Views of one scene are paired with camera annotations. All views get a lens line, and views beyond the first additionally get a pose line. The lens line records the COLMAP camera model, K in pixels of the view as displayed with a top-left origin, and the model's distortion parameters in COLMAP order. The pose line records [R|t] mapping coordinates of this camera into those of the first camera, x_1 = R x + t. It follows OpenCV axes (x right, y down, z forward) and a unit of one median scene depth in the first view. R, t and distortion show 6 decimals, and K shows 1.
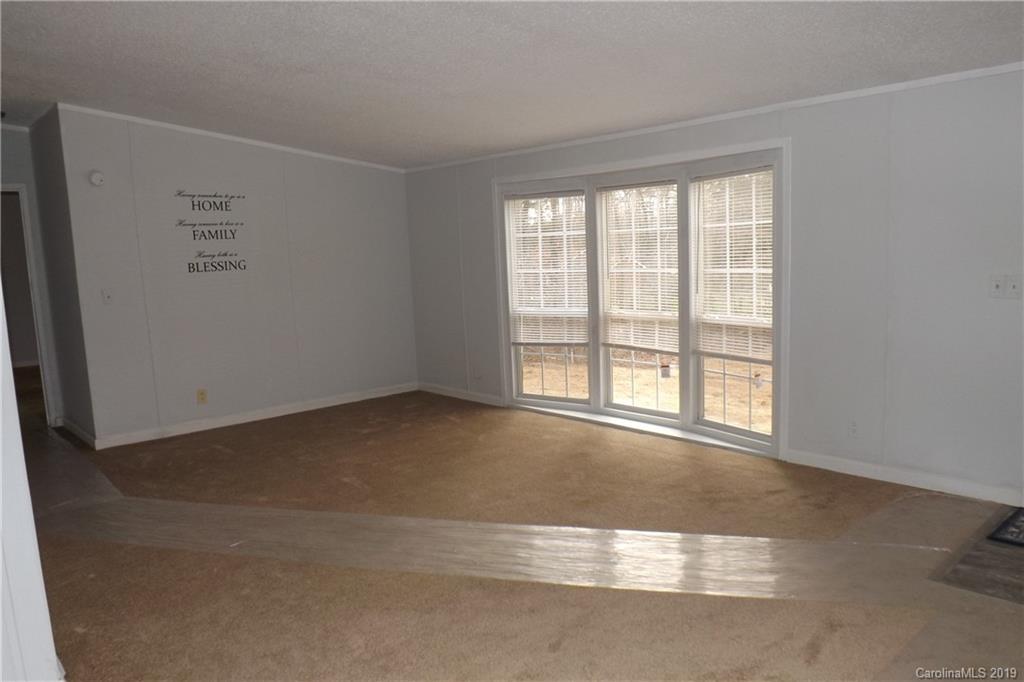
lens RADIAL K [[744.3, 0, 512.0], [0, 744.3, 341.8], [0, 0, 1]] dist [-0.056484, 0.013027]
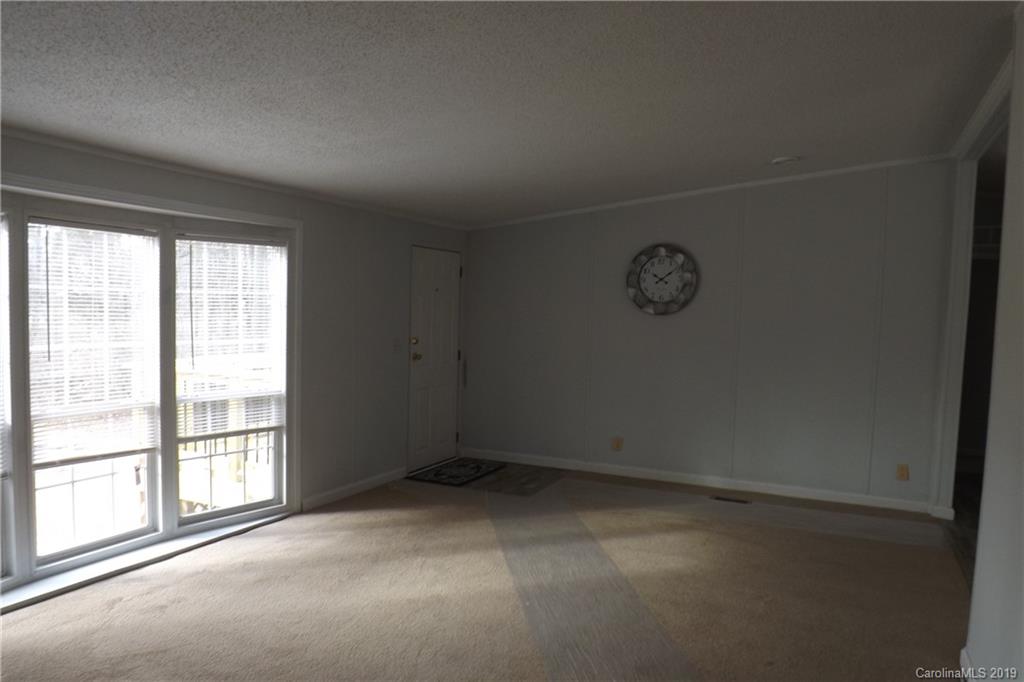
lens RADIAL K [[744.3, 0, 512.1], [0, 744.3, 341.2], [0, 0, 1]] dist [-0.056484, 0.013027]
pose [[-0.277537, 0.019411, 0.960519, -0.690772], [0.145700, 0.989082, 0.022111, -0.062148], [-0.949602, 0.146084, -0.277335, 0.885608]]
